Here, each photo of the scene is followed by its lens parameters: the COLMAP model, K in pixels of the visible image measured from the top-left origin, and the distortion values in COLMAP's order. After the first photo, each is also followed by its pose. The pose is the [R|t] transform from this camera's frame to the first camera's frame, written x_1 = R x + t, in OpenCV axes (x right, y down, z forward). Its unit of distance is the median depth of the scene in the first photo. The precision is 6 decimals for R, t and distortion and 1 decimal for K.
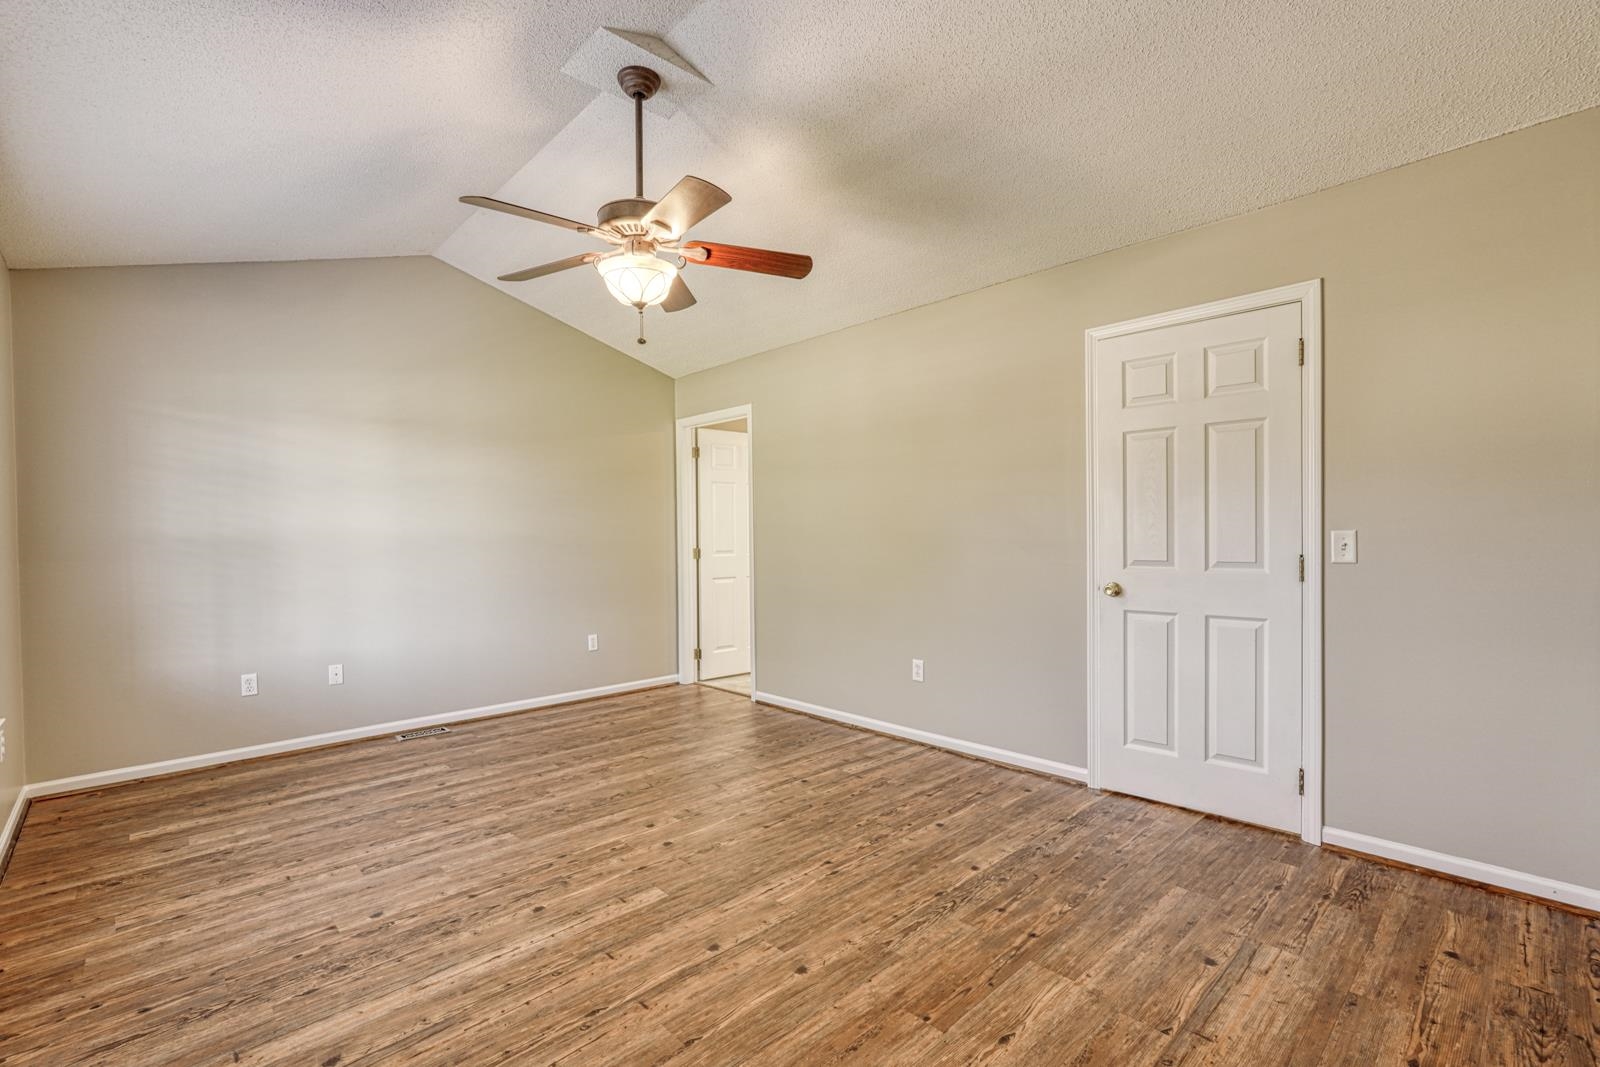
lens RADIAL K [[709.1, 0, 795.7], [0, 709.1, 545.2], [0, 0, 1]] dist [-0.003284, 0.003398]
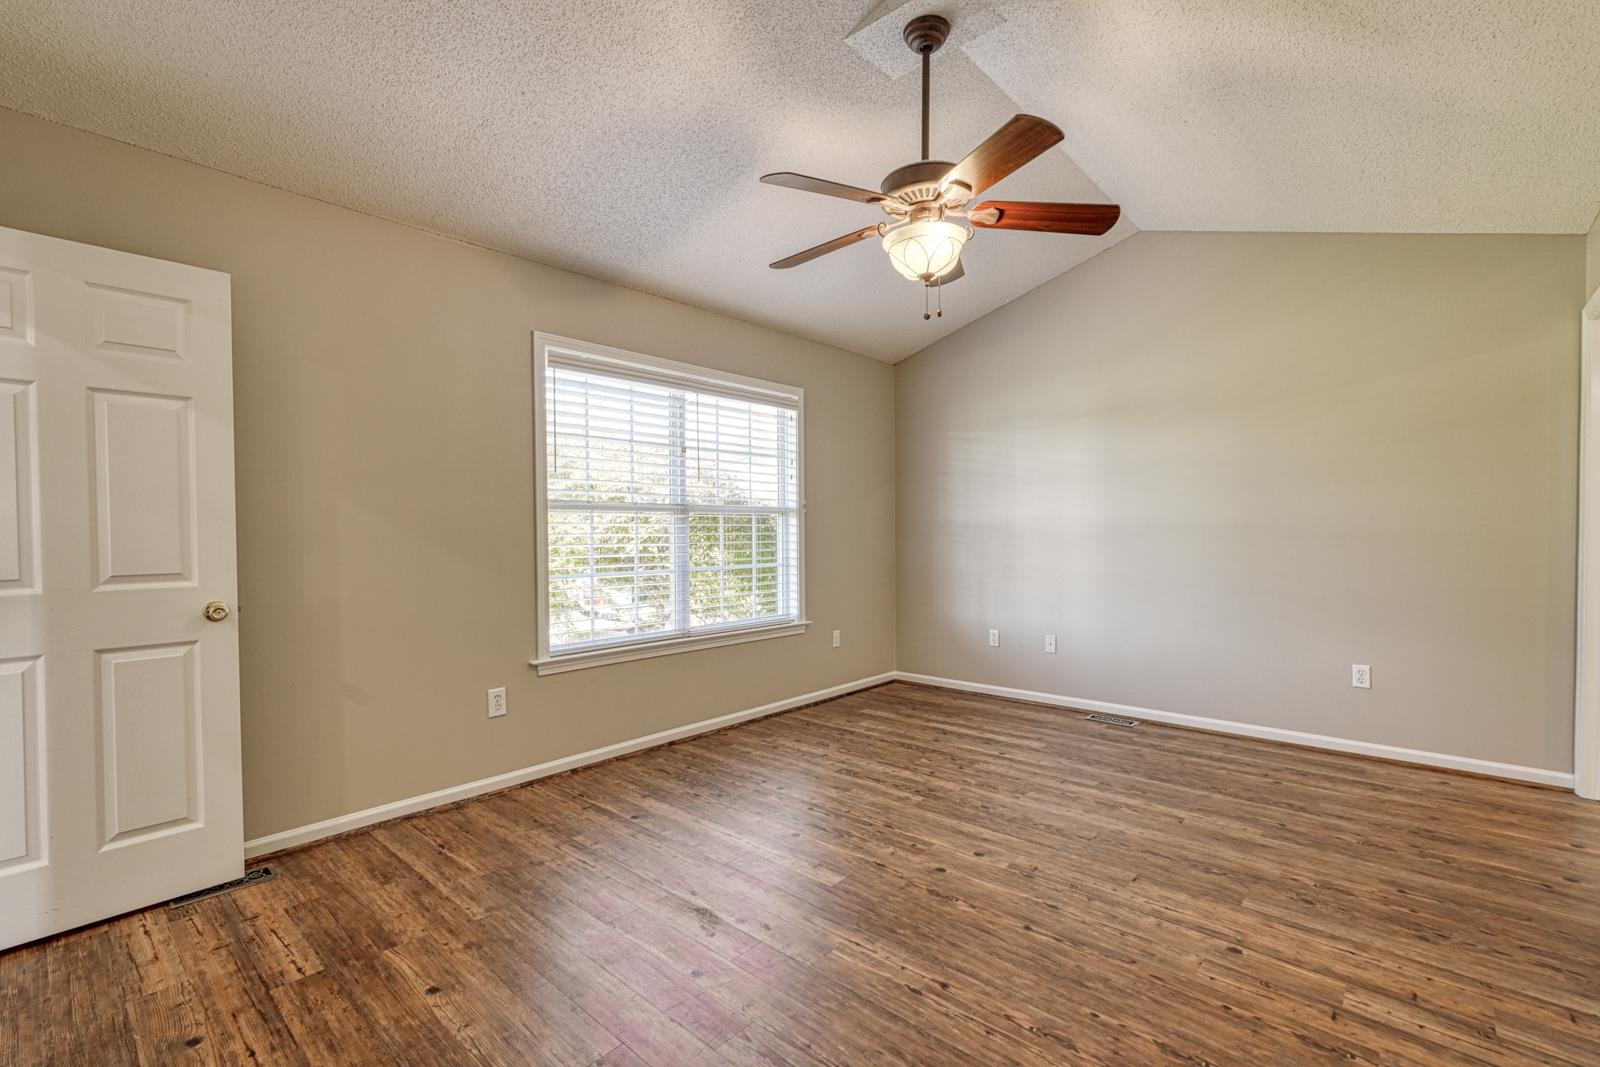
lens RADIAL K [[709.1, 0, 789.3], [0, 709.1, 561.3], [0, 0, 1]] dist [-0.003284, 0.003398]
pose [[0.082019, 0.053951, -0.995169, 0.532638], [-0.009705, 0.998530, 0.053333, -0.009470], [0.996583, 0.005284, 0.082423, 0.584651]]
